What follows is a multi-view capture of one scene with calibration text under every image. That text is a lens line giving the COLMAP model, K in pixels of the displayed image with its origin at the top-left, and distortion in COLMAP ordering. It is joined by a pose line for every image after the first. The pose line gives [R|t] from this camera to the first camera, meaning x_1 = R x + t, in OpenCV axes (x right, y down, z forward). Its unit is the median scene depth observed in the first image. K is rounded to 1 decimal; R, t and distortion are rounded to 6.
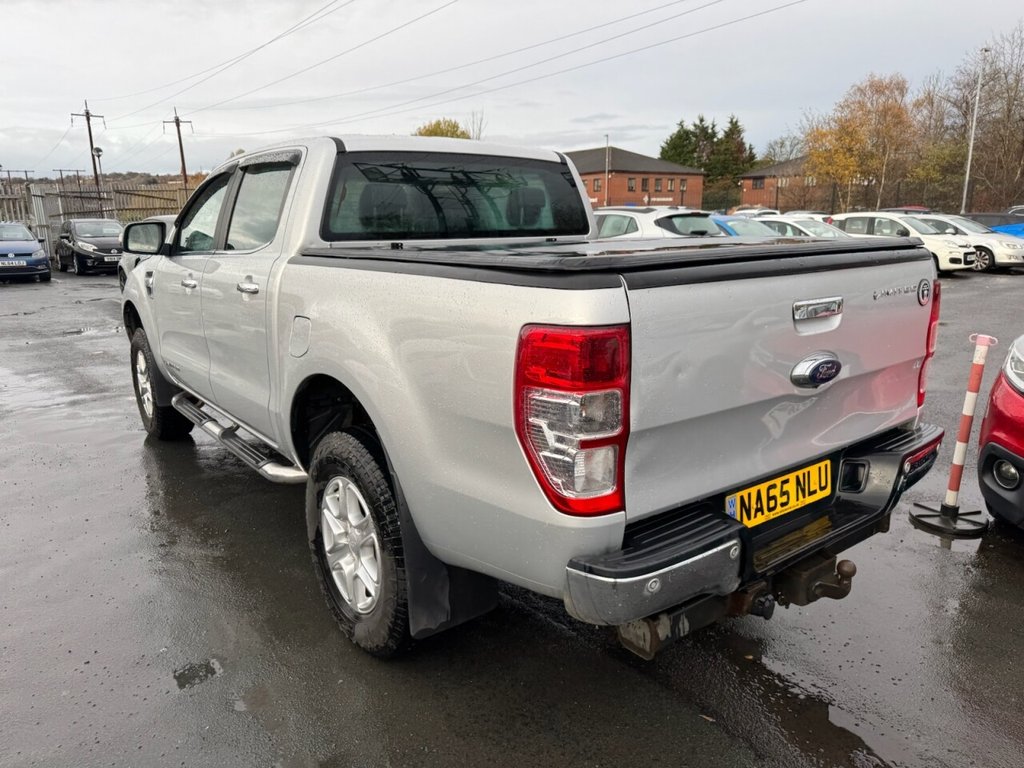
lens RADIAL K [[743.8, 0, 508.5], [0, 743.8, 376.7], [0, 0, 1]] dist [0.044895, -0.062617]
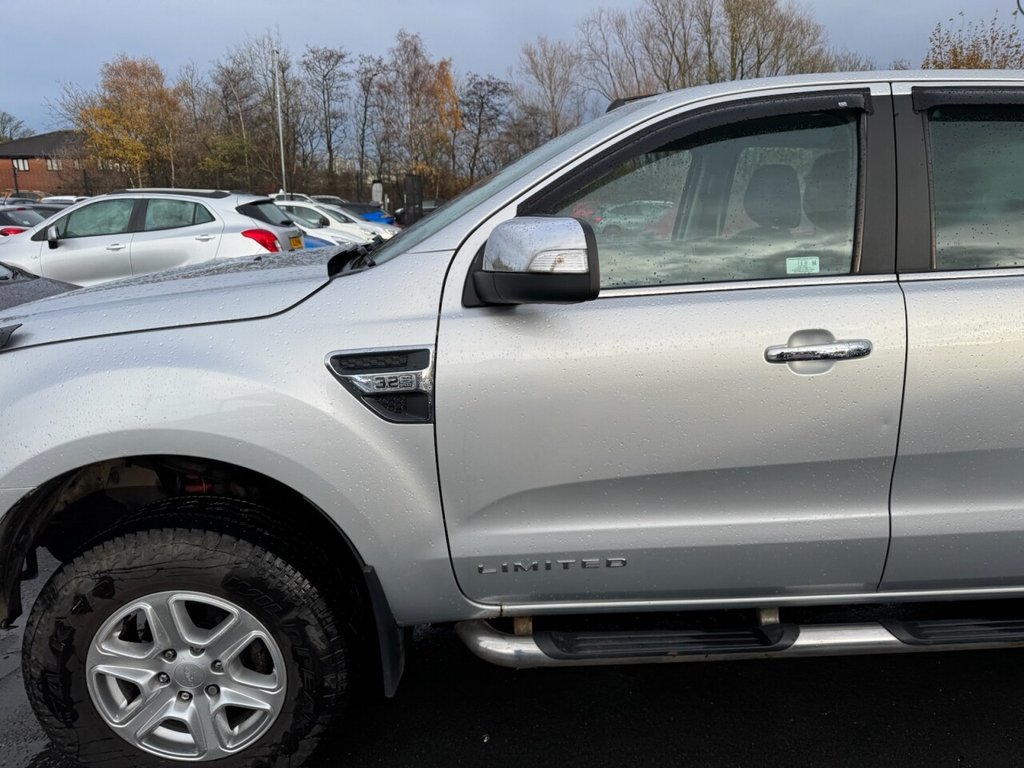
lens RADIAL K [[738.1, 0, 520.5], [0, 738.1, 376.6], [0, 0, 1]] dist [0.008787, -0.041660]
pose [[0.528462, -0.183409, 0.828908, -0.952927], [0.167751, 0.979693, 0.109825, -0.200827], [-0.832218, 0.081012, 0.548498, 0.969373]]
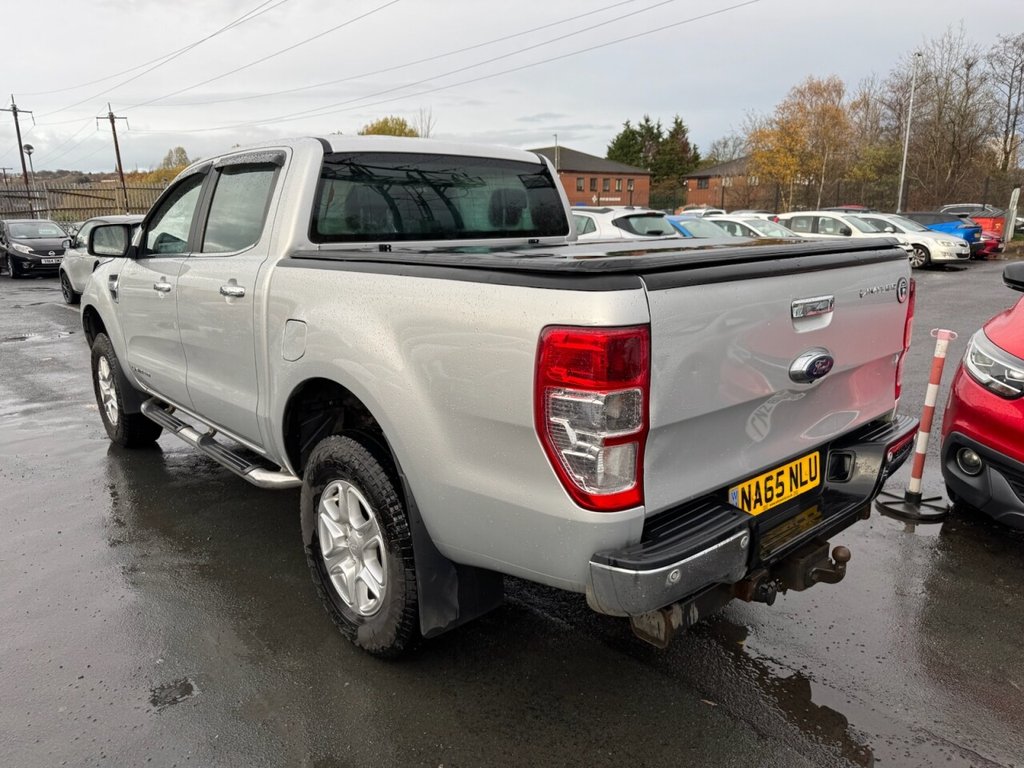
lens RADIAL K [[743.8, 0, 511.9], [0, 743.8, 385.4], [0, 0, 1]] dist [0.048223, -0.072226]
pose [[0.997283, -0.017836, 0.071474, -0.047238], [0.016974, 0.999776, 0.012655, -0.001075], [-0.071684, -0.011407, 0.997362, -0.007270]]
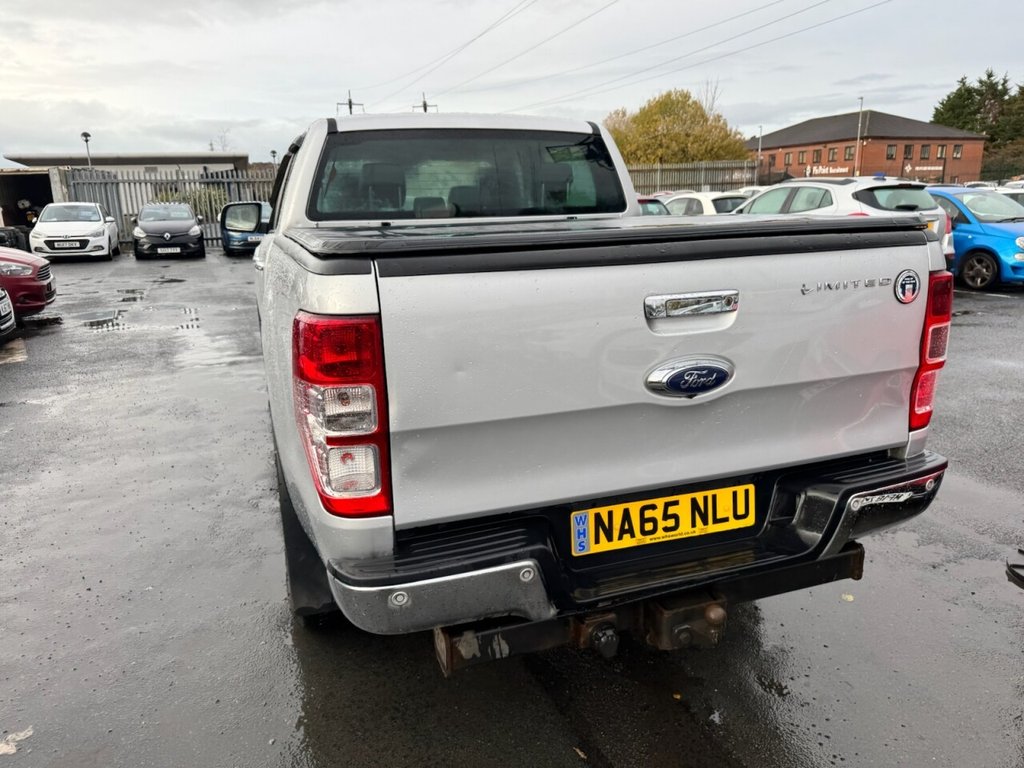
lens RADIAL K [[750.5, 0, 505.3], [0, 750.5, 375.7], [0, 0, 1]] dist [0.007800, -0.007552]
pose [[0.949368, 0.063069, -0.307772, 0.276507], [-0.054402, 0.997846, 0.036669, -0.017267], [0.309421, -0.018069, 0.950753, 0.075737]]
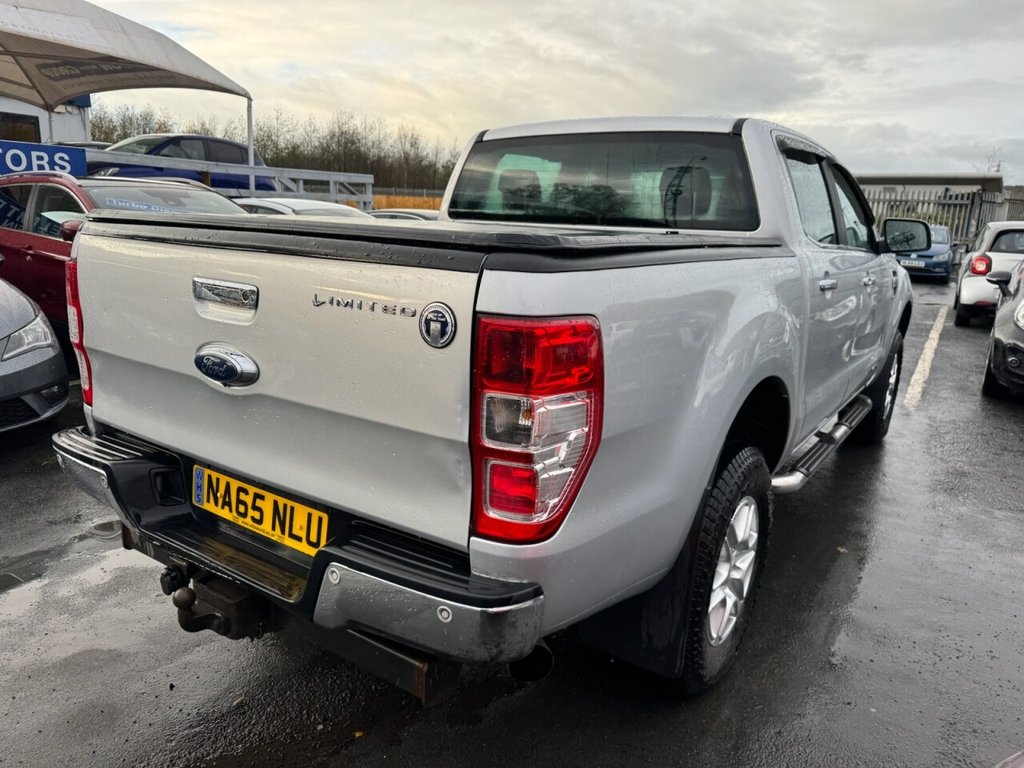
lens RADIAL K [[739.4, 0, 515.5], [0, 739.4, 384.4], [0, 0, 1]] dist [0.041364, -0.066532]
pose [[0.305770, 0.235721, -0.922464, 0.755400], [-0.236857, 0.957241, 0.166097, -0.120095], [0.922173, 0.167705, 0.348528, 0.593024]]
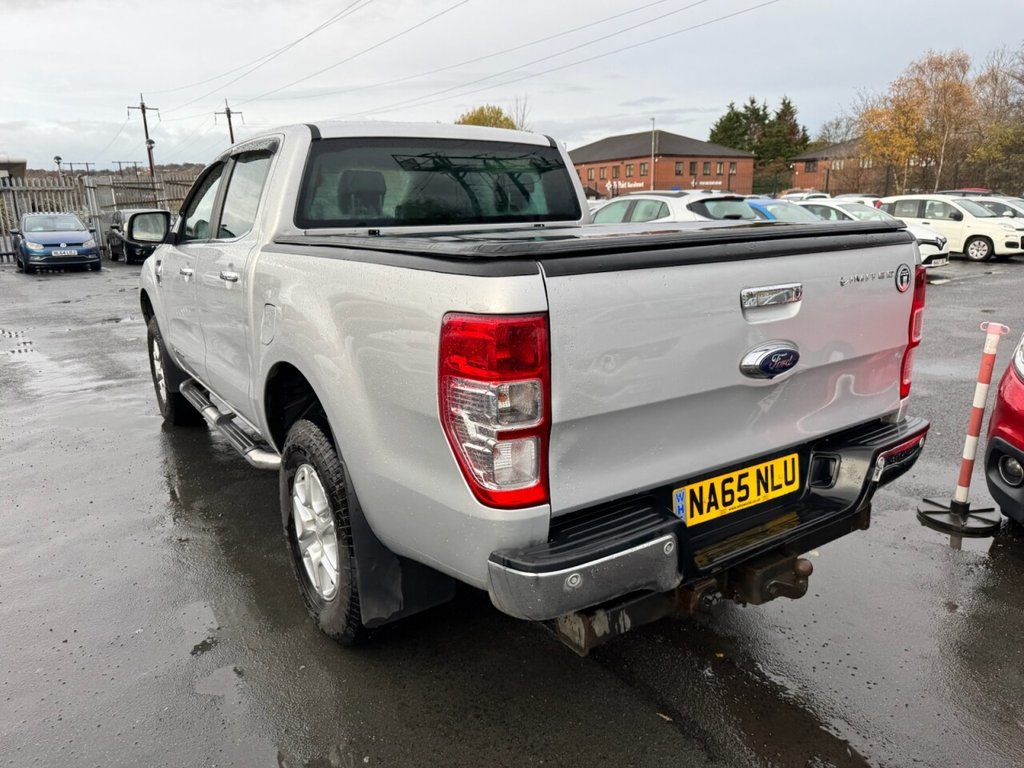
lens RADIAL K [[746.5, 0, 506.8], [0, 746.5, 371.1], [0, 0, 1]] dist [0.028868, -0.037112]
pose [[0.997757, 0.004915, -0.066758, 0.080130], [-0.004279, 0.999944, 0.009664, -0.001516], [0.066802, -0.009357, 0.997722, 0.010935]]
